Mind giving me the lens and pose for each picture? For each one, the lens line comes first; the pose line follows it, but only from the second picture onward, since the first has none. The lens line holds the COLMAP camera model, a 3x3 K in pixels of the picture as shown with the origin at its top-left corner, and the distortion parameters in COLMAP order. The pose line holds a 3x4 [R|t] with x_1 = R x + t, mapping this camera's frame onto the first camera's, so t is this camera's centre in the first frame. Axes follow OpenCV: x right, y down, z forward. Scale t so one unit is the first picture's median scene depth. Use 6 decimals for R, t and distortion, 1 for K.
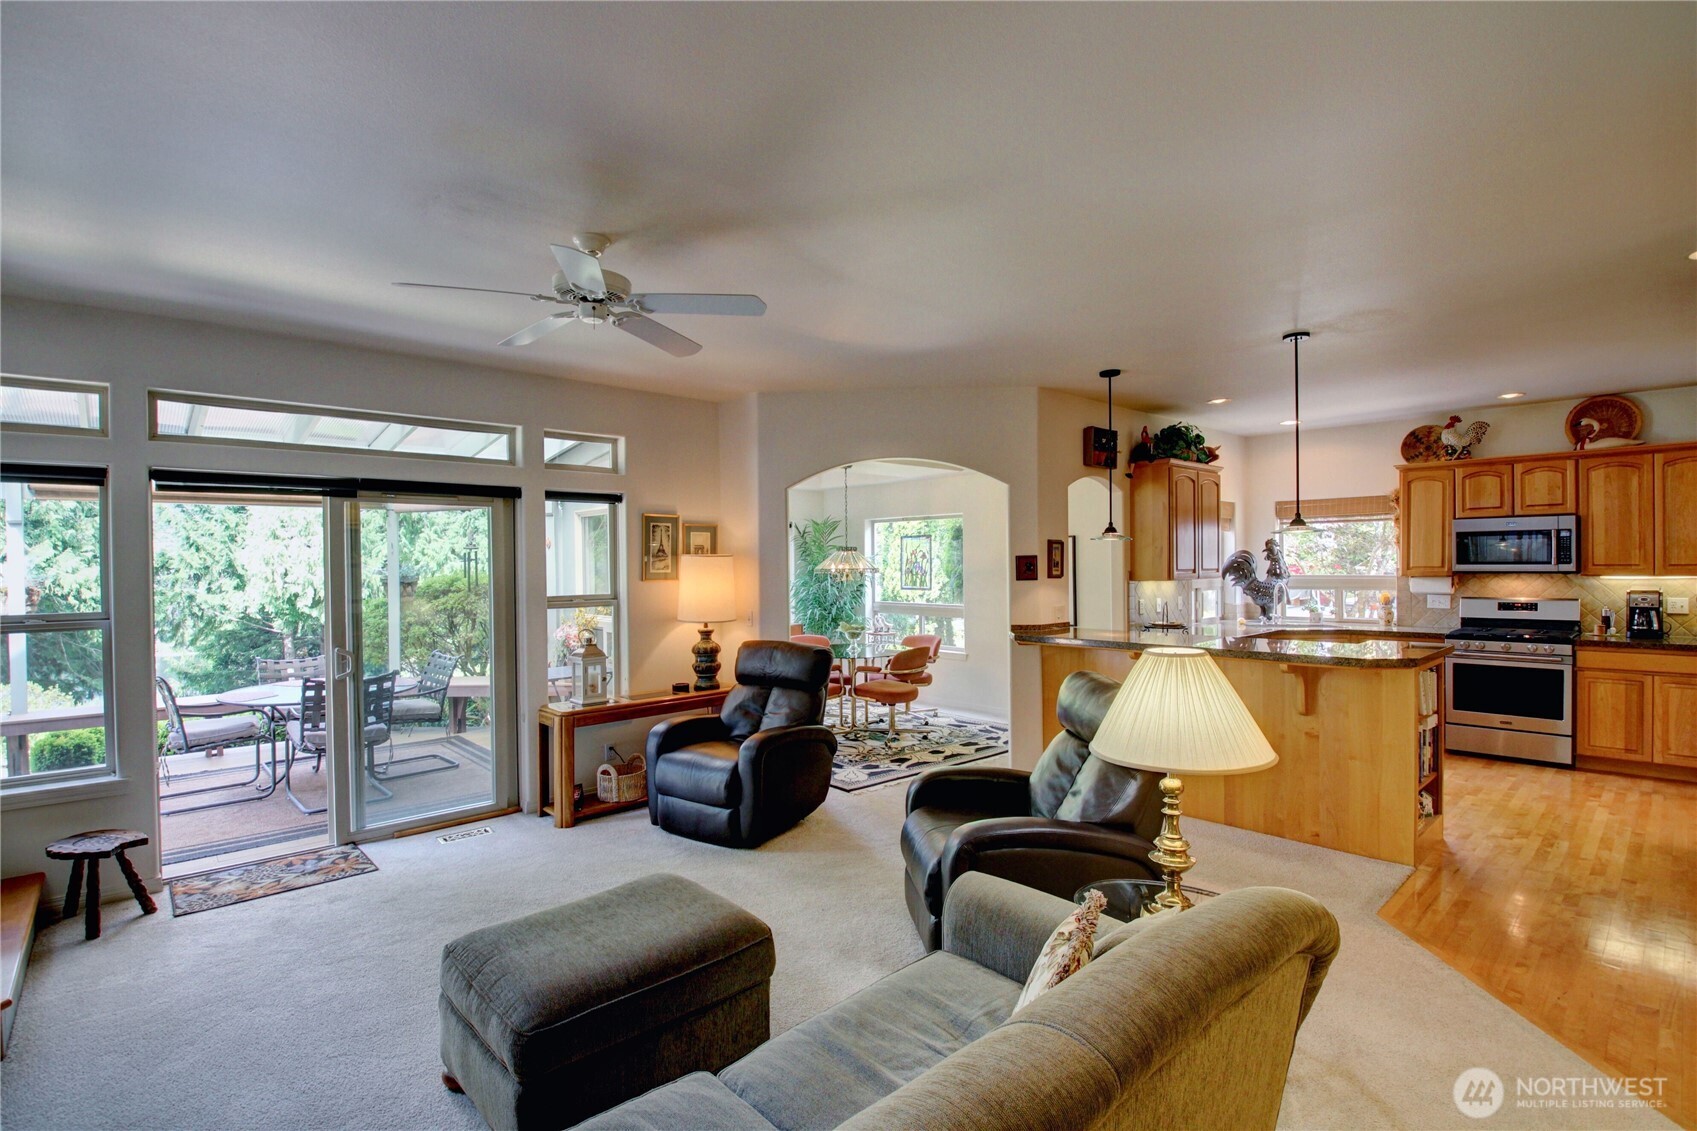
lens RADIAL K [[793.3, 0, 845.7], [0, 793.3, 567.1], [0, 0, 1]] dist [0.007498, -0.019557]
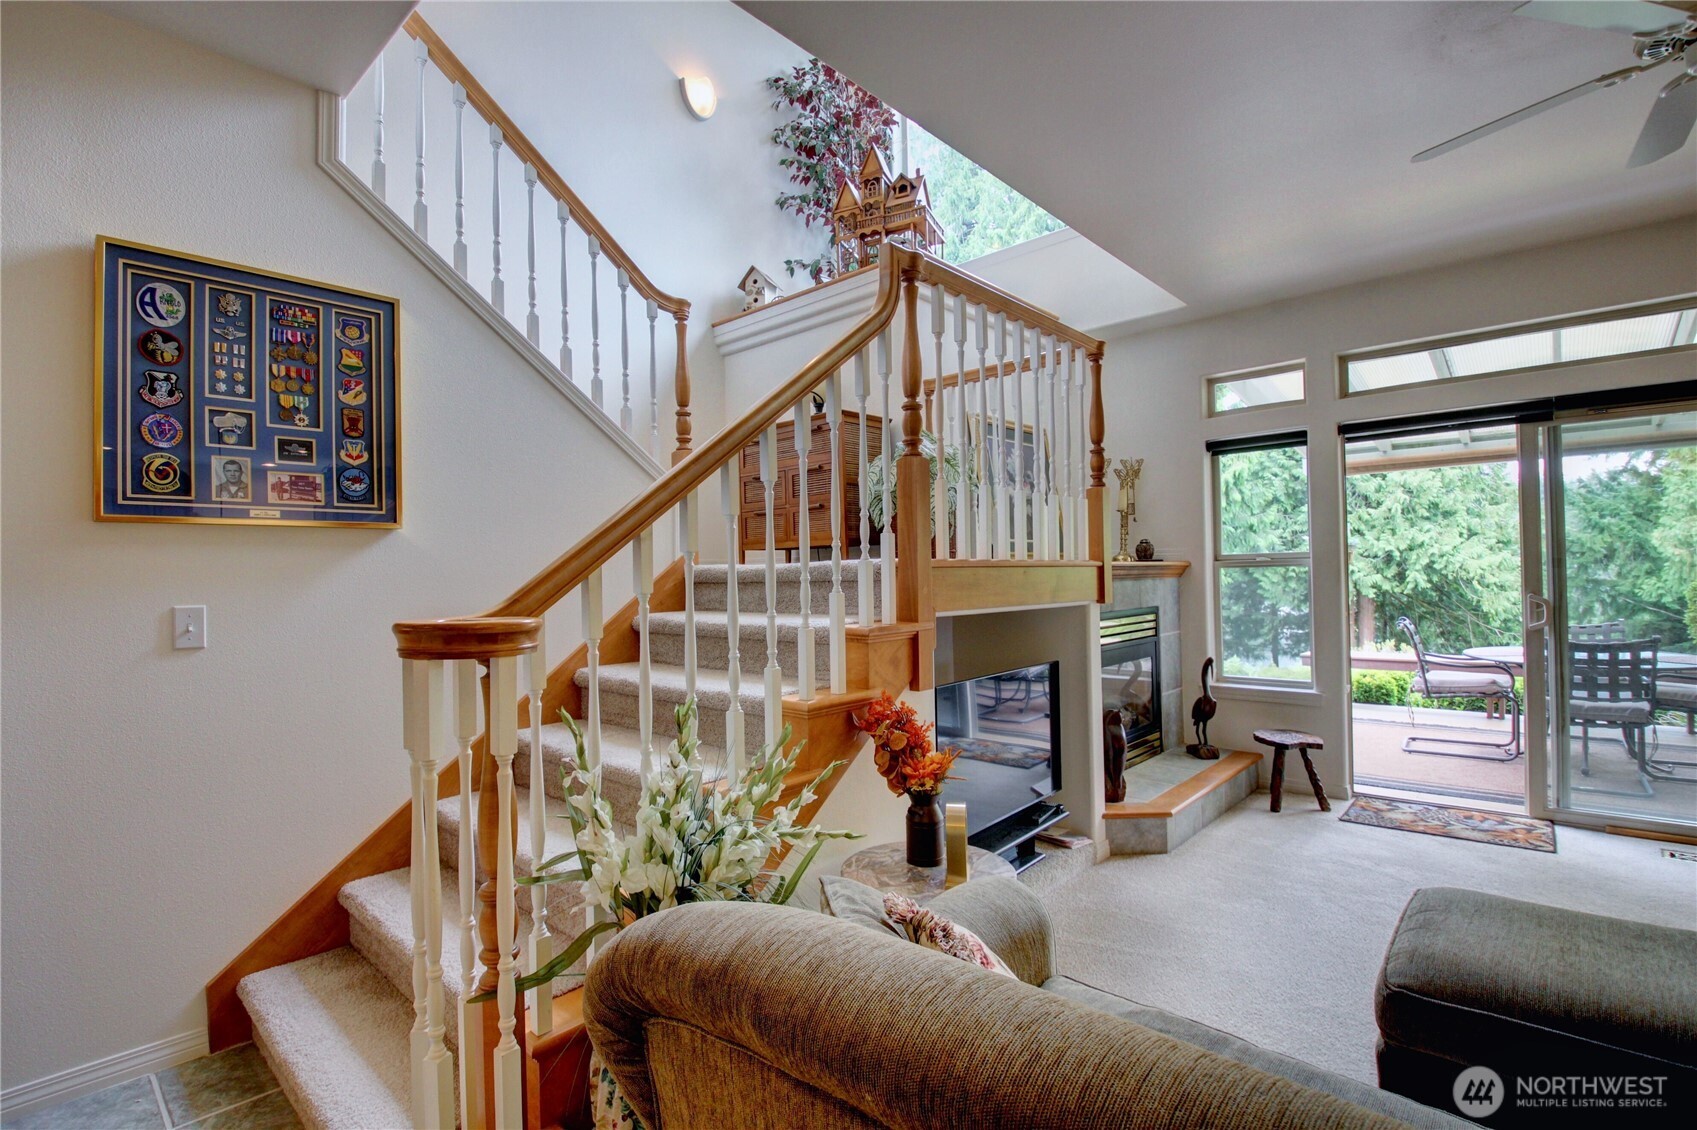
lens RADIAL K [[793.3, 0, 839.5], [0, 793.3, 567.2], [0, 0, 1]] dist [0.007498, -0.019557]
pose [[0.090227, -0.003009, -0.995917, 0.118884], [0.015278, 0.999882, -0.001637, 0.045432], [0.995804, -0.015068, 0.090262, 0.115001]]
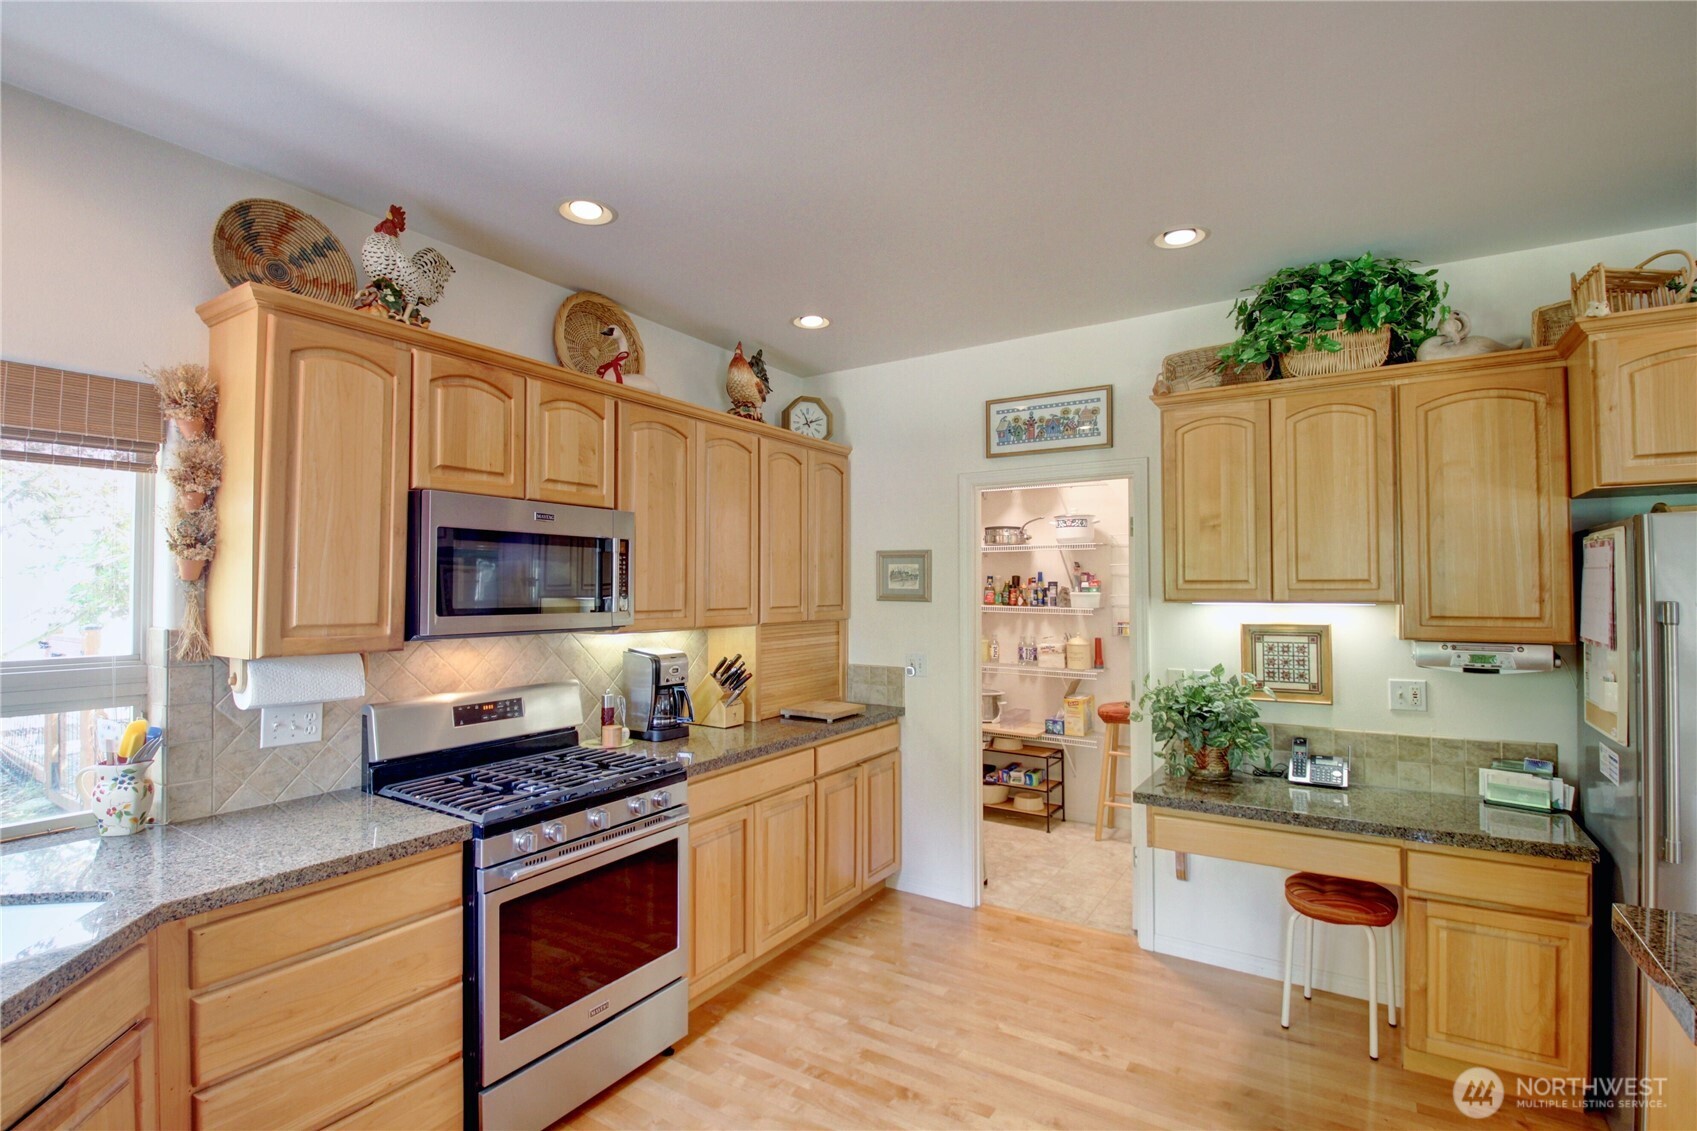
lens RADIAL K [[793.3, 0, 834.6], [0, 793.3, 570.3], [0, 0, 1]] dist [0.007498, -0.019557]
pose [[-0.244762, 0.032473, 0.969039, 0.408752], [0.008562, 0.999472, -0.031331, -0.012236], [-0.969545, 0.000628, -0.244911, 0.978866]]
